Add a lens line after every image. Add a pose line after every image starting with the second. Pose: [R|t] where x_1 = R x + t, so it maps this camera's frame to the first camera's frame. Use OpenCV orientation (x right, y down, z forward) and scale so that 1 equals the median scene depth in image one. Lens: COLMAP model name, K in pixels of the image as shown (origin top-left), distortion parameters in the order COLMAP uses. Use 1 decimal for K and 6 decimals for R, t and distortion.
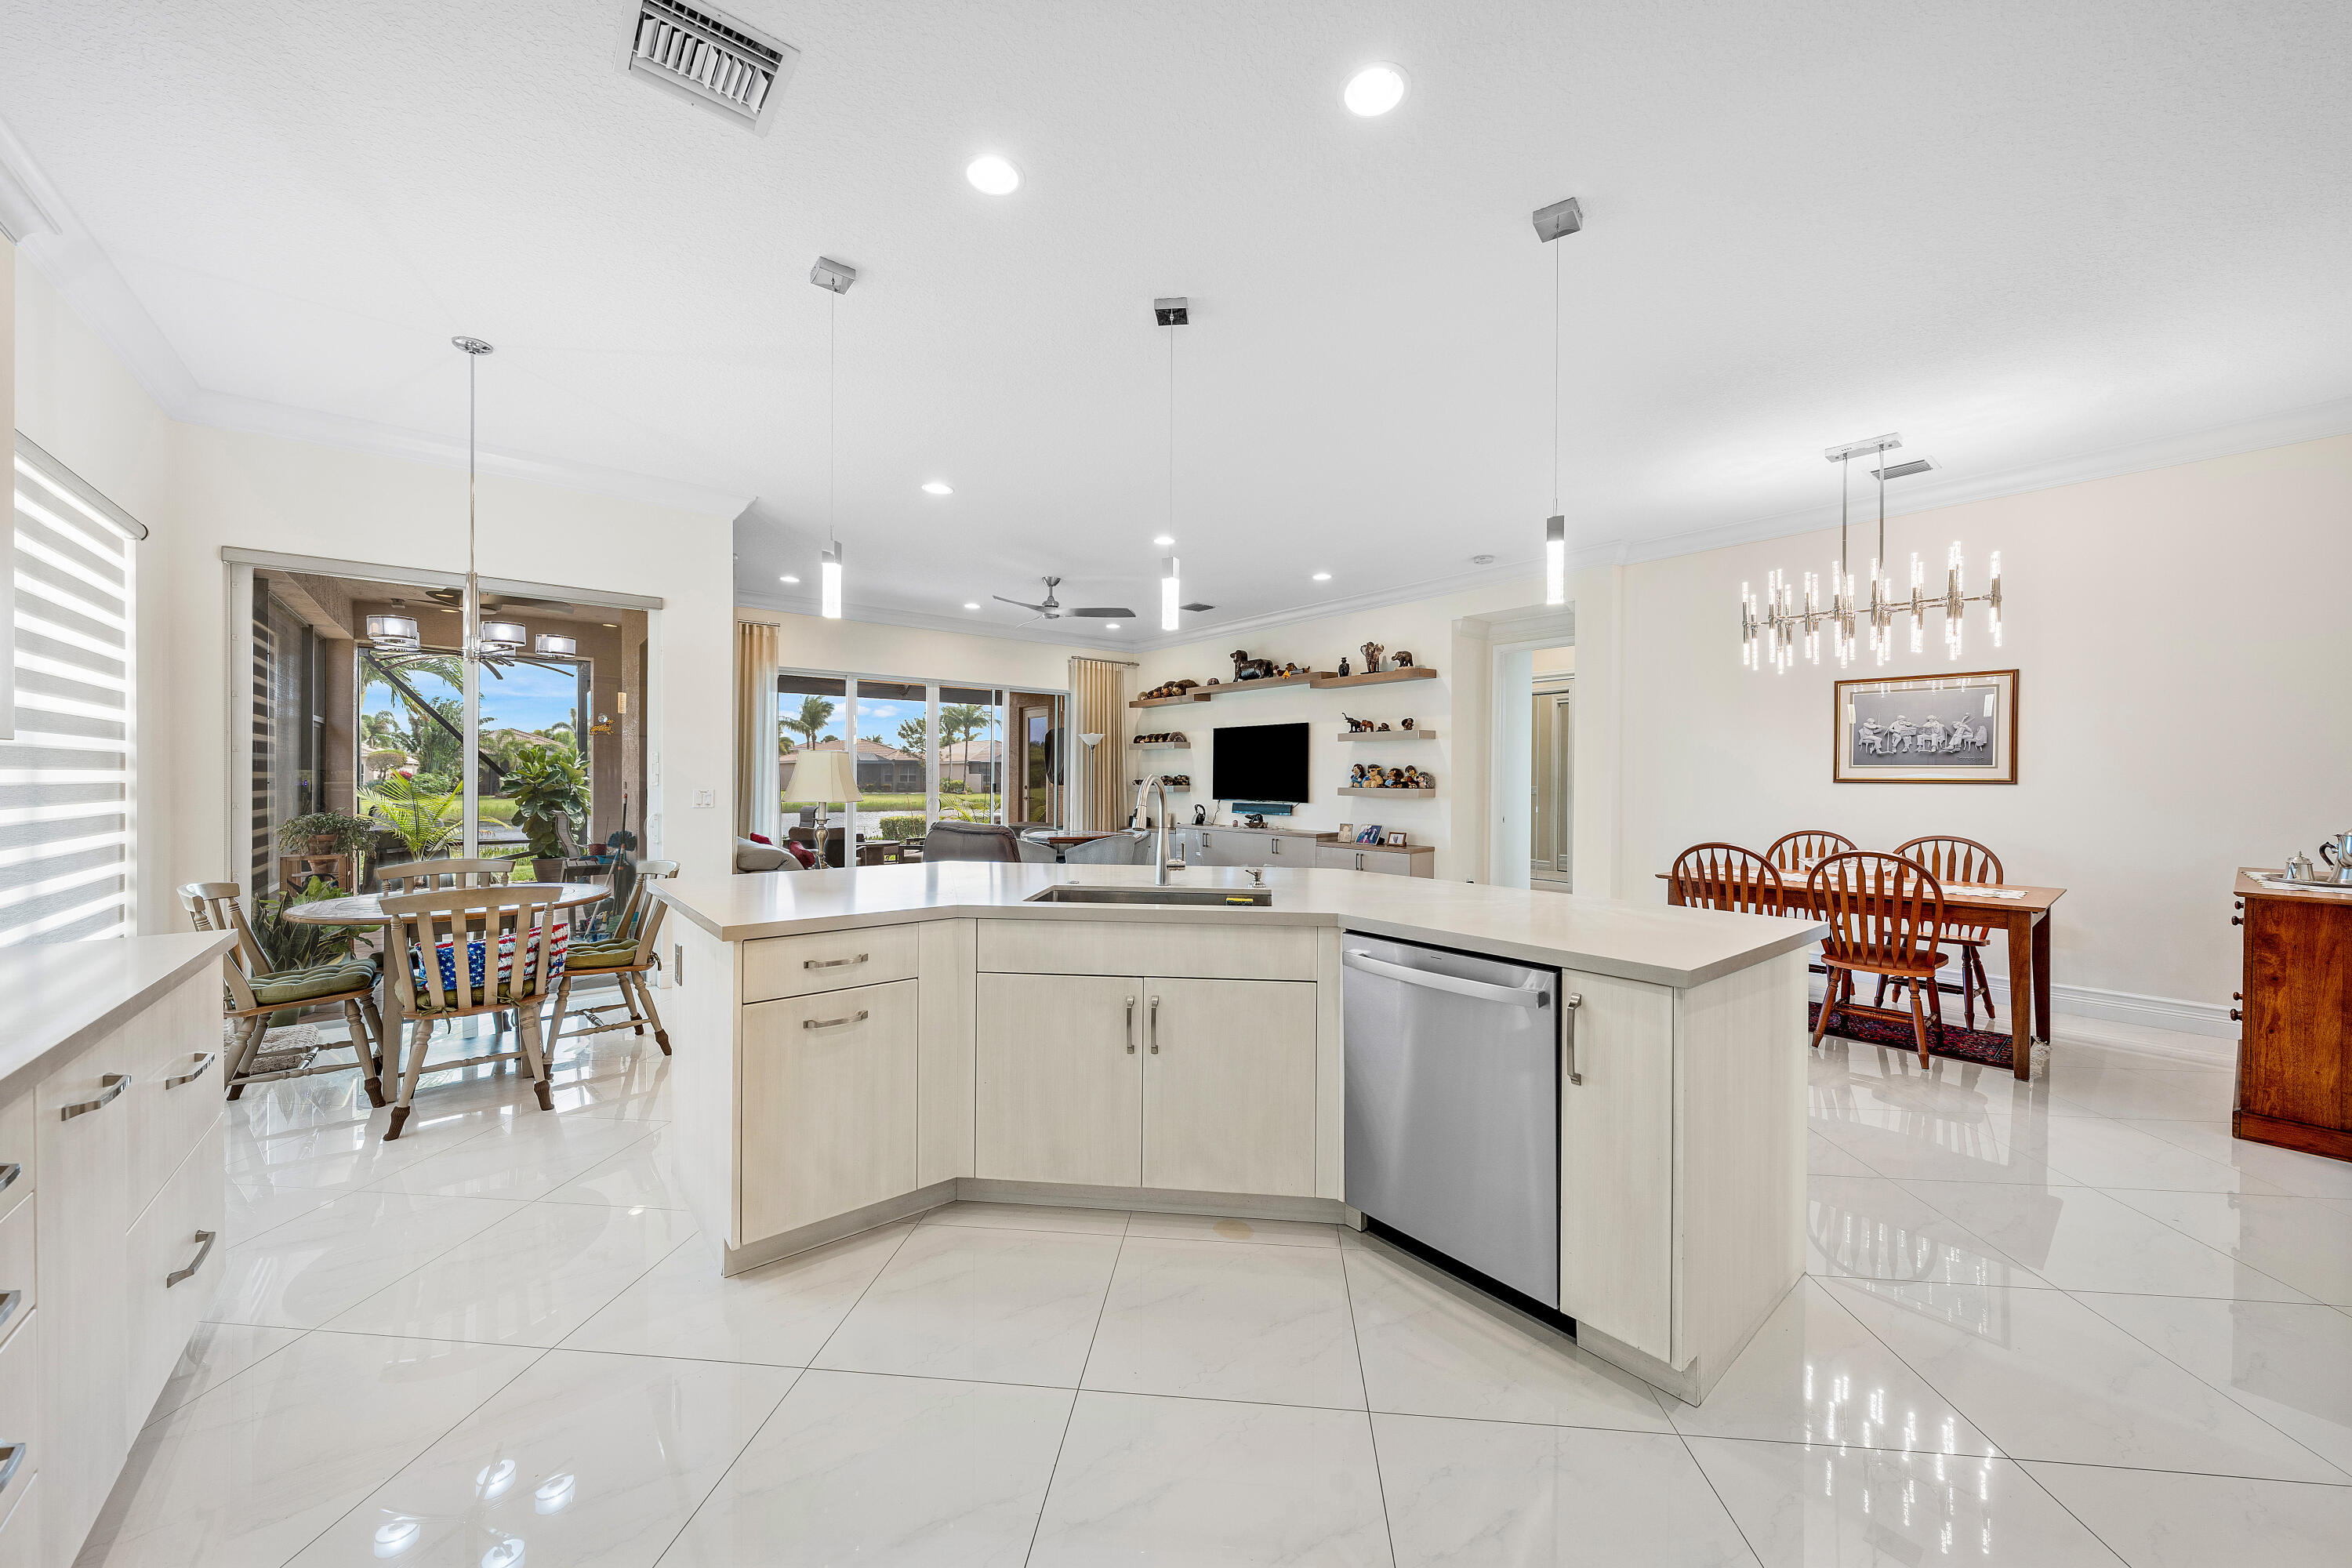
lens RADIAL K [[835.6, 0, 1176.0], [0, 835.6, 784.0], [0, 0, 1]] dist [-0.000558, -0.000081]
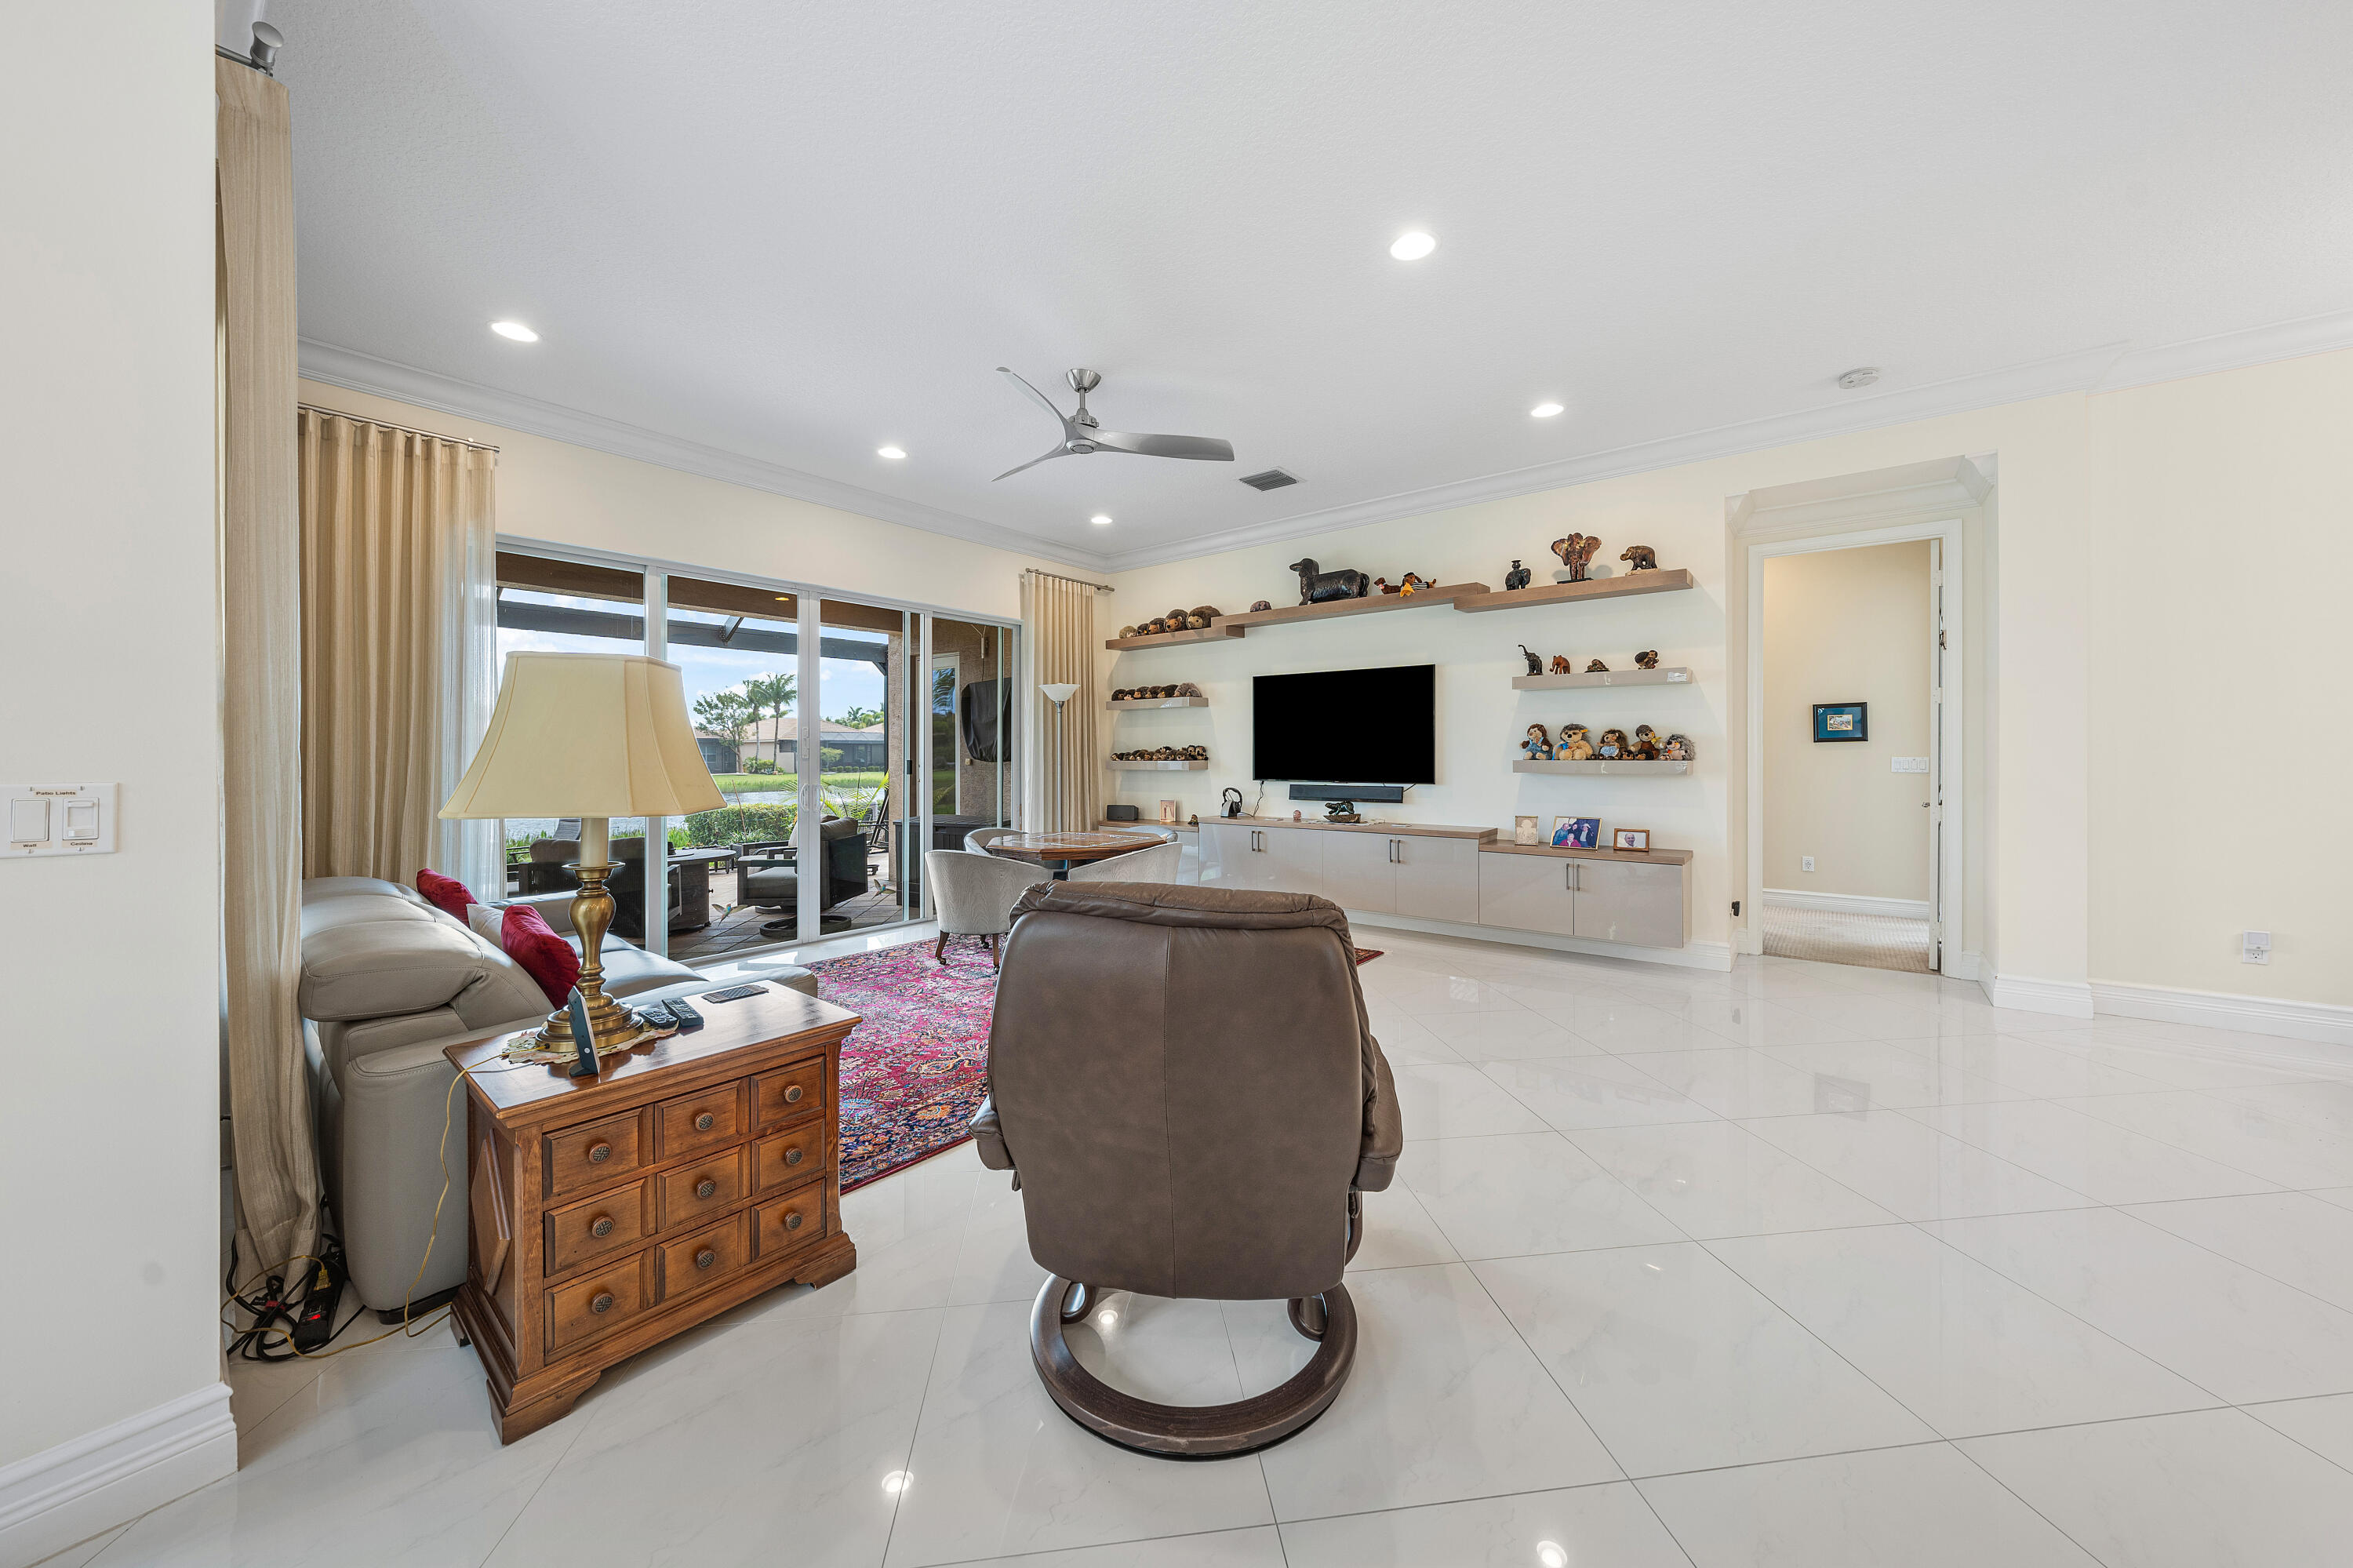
lens RADIAL K [[800.7, 0, 1192.2], [0, 800.7, 756.6], [0, 0, 1]] dist [0.000287, -0.000029]
pose [[0.971958, -0.008059, 0.235015, -0.162198], [0.009318, 0.999948, -0.004248, 0.001094], [-0.234969, 0.006318, 0.971982, 0.386153]]
